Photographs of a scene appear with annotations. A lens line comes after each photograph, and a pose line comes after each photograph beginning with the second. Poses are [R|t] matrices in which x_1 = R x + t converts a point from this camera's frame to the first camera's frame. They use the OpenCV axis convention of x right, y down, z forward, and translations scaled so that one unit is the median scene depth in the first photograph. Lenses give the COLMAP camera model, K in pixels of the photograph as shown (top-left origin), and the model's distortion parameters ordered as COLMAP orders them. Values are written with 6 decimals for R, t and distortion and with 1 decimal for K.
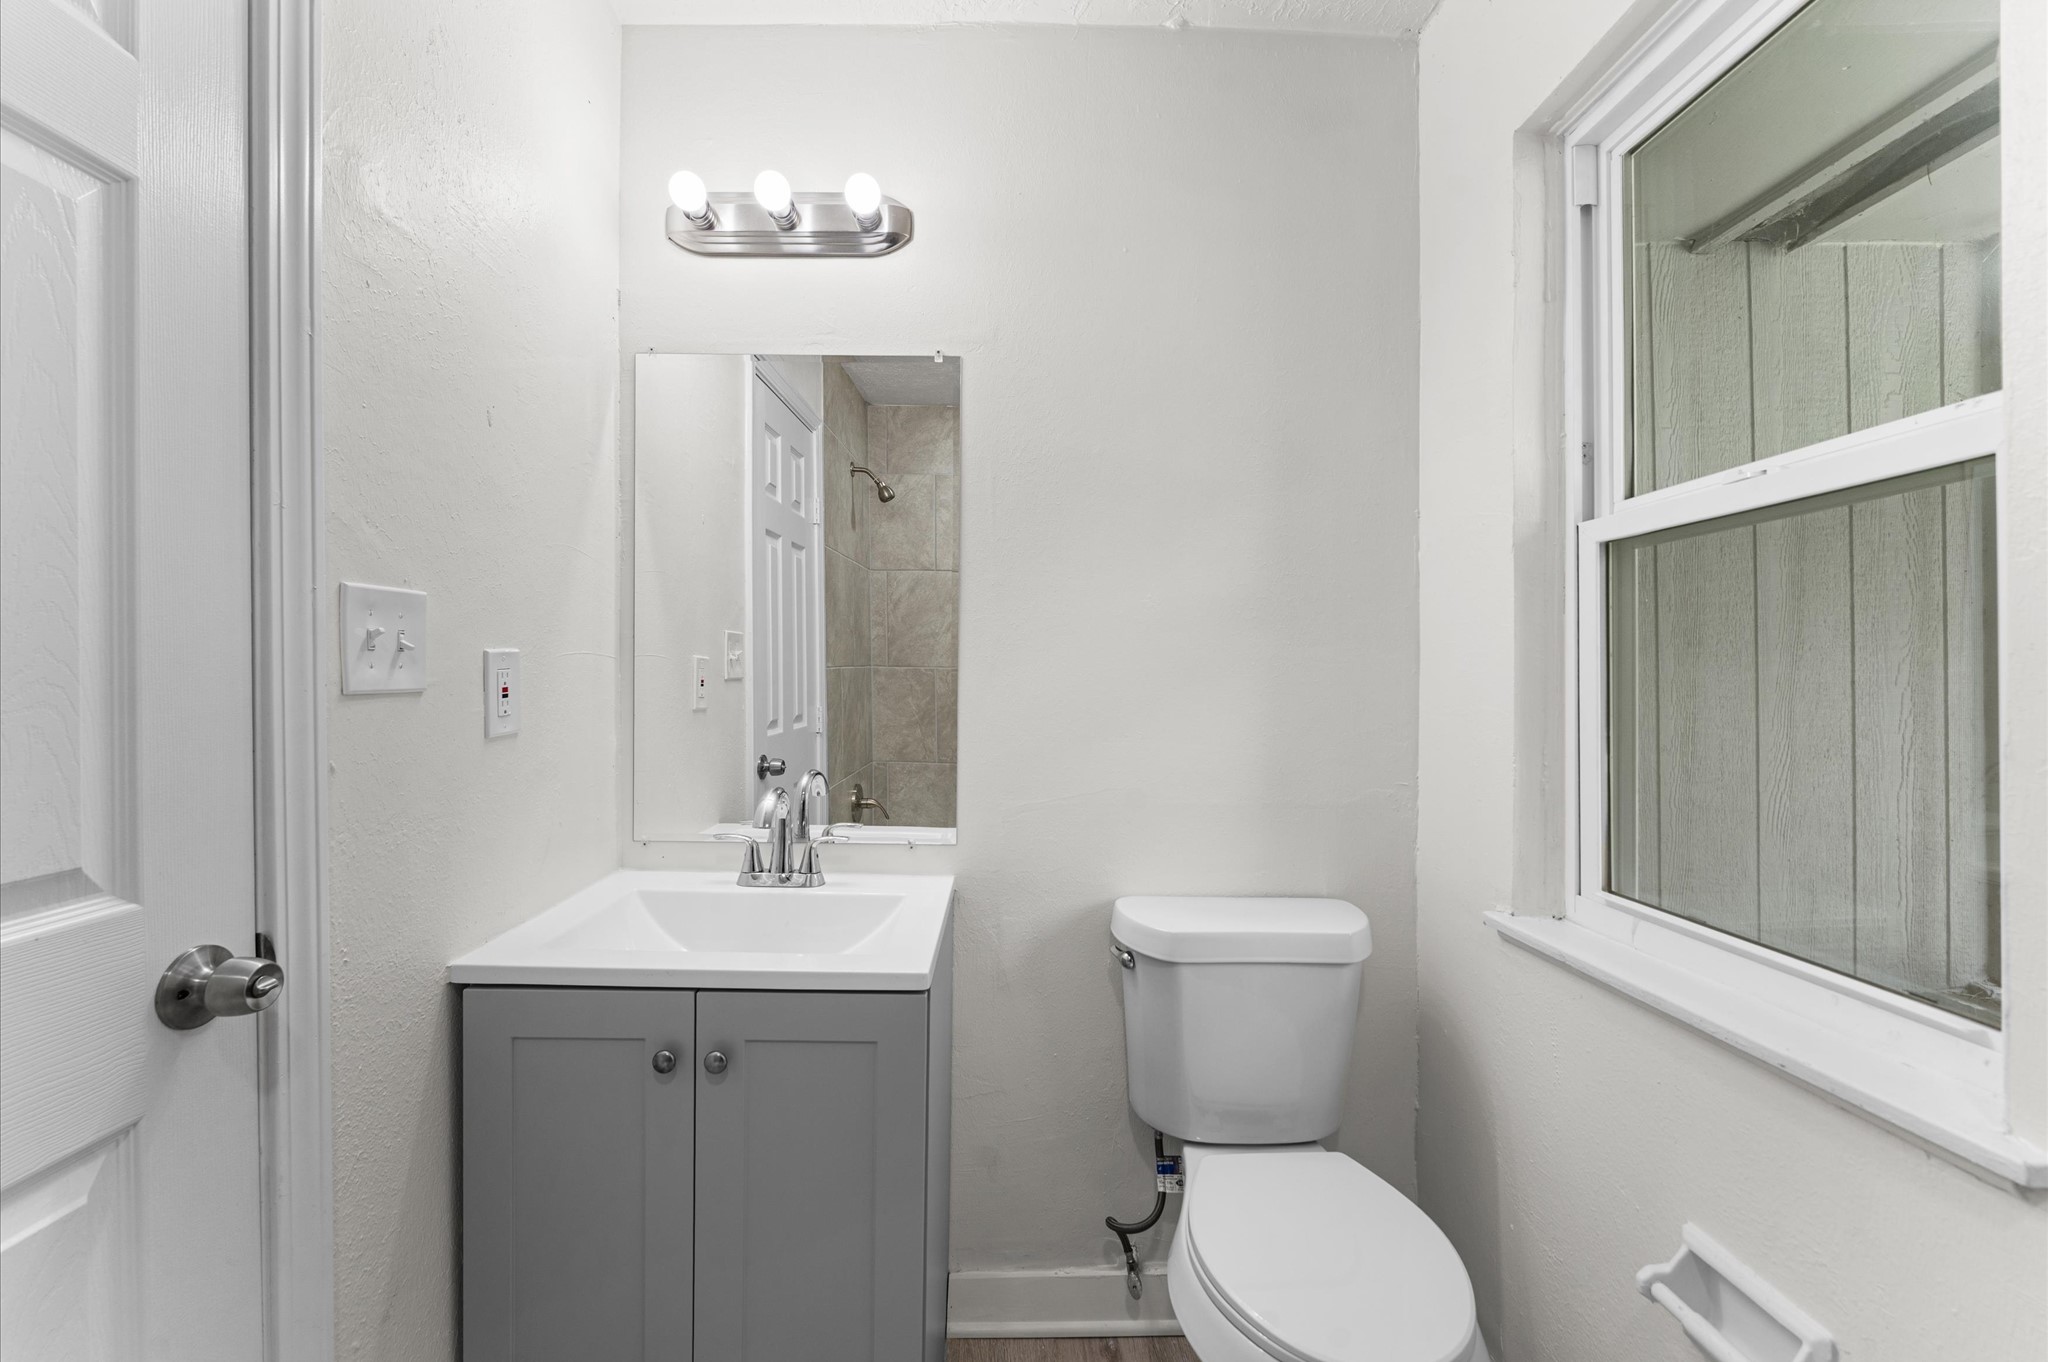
lens RADIAL K [[838.3, 0, 1024.0], [0, 838.3, 681.0], [0, 0, 1]] dist [0.001502, 0.000030]
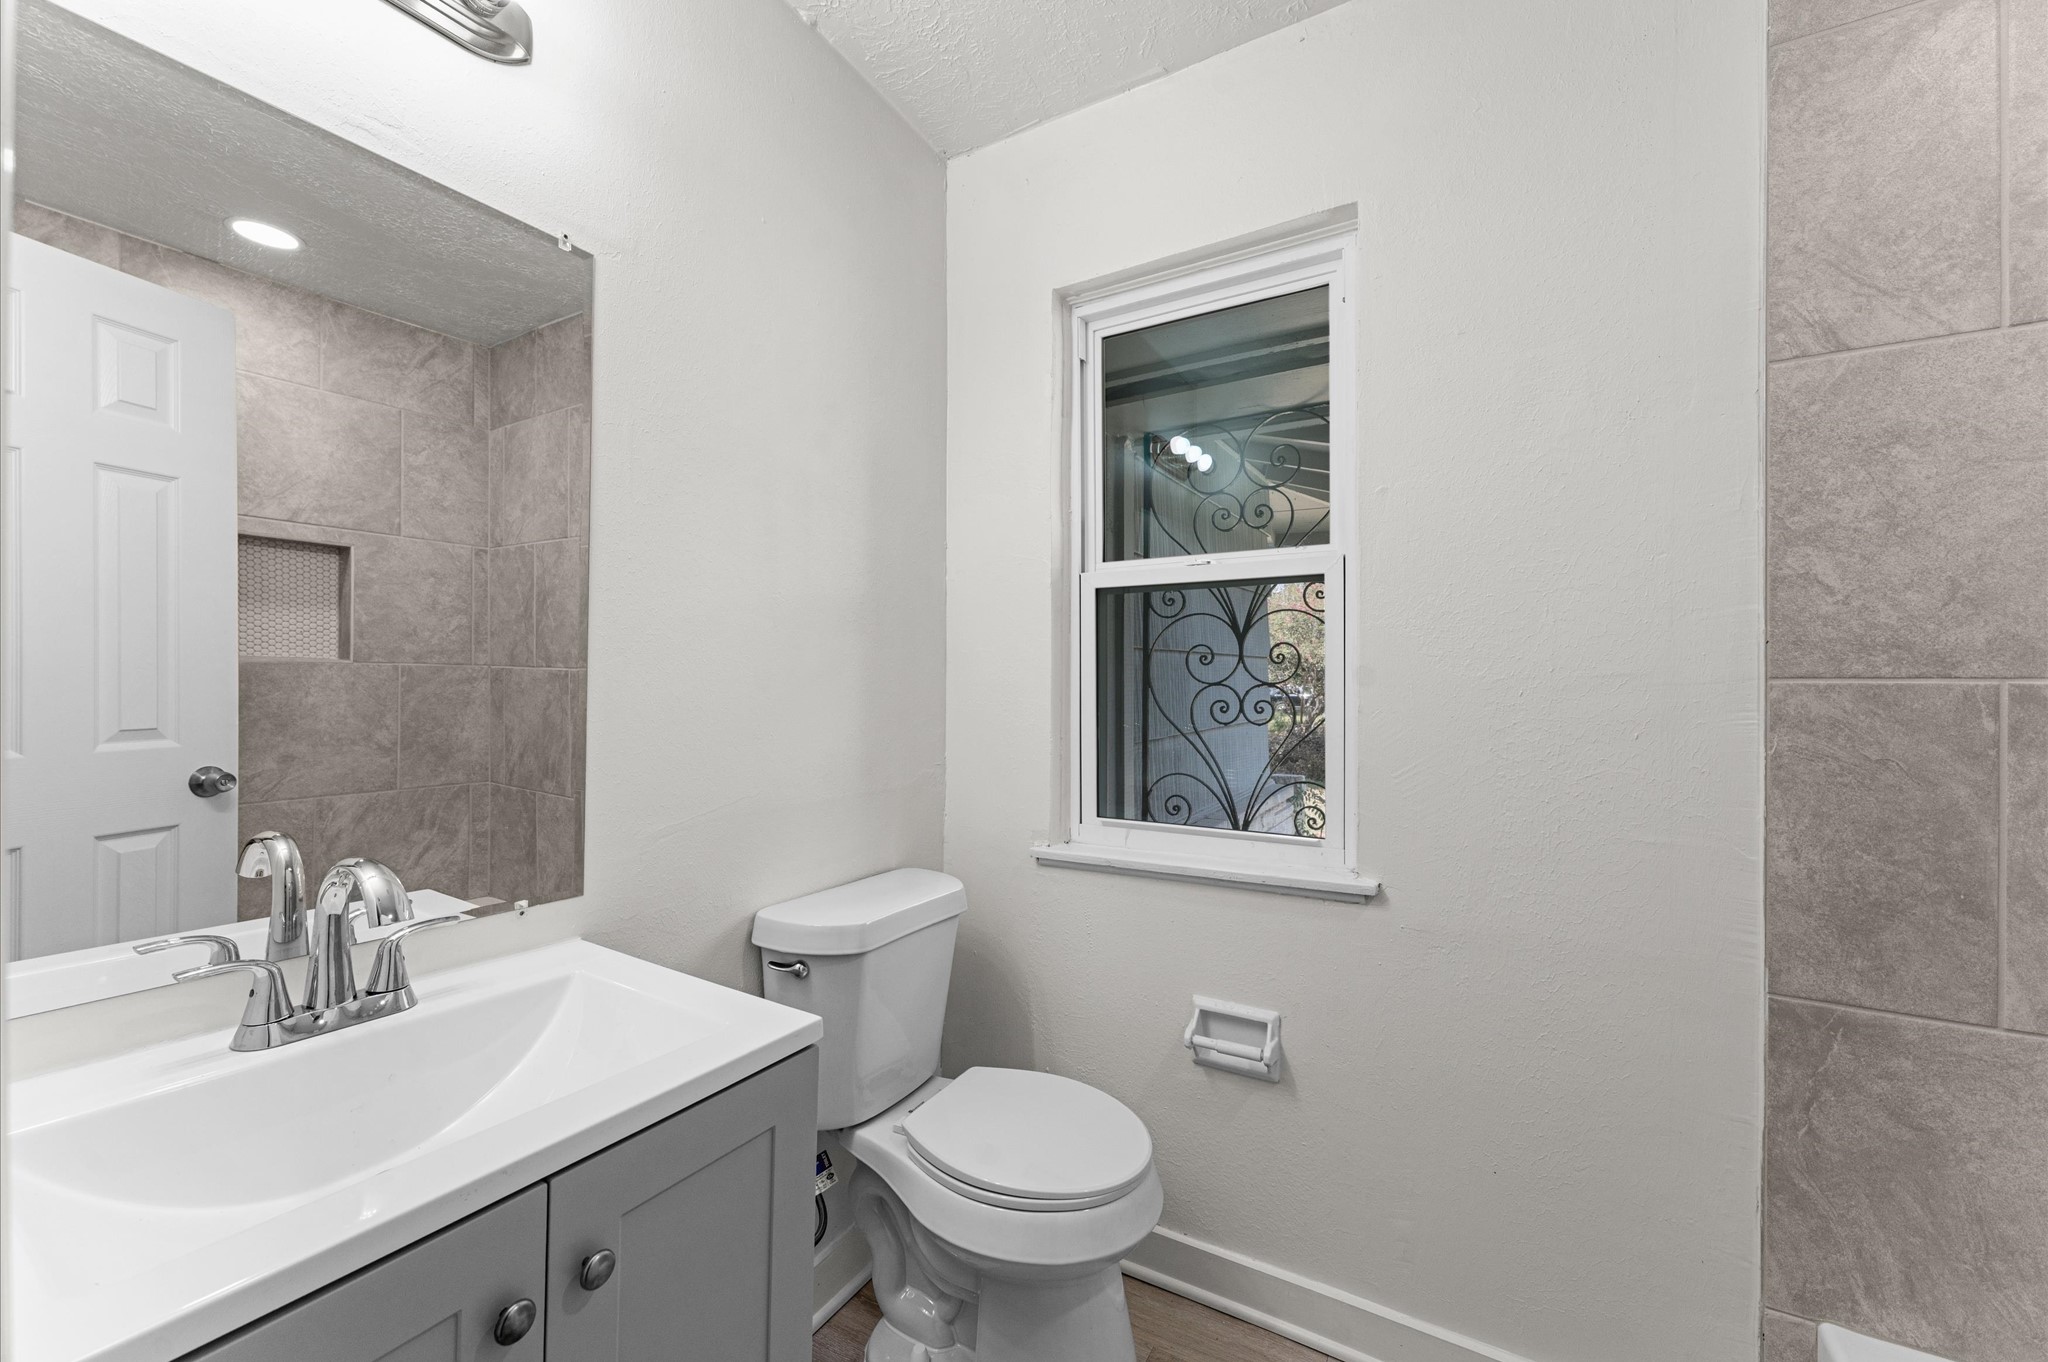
lens RADIAL K [[814.9, 0, 1017.8], [0, 814.9, 684.0], [0, 0, 1]] dist [-0.001816, -0.000273]
pose [[0.518687, -0.004284, 0.854953, -0.613753], [-0.001832, 0.999980, 0.006122, -0.000941], [-0.854962, -0.004742, 0.518669, 0.337088]]
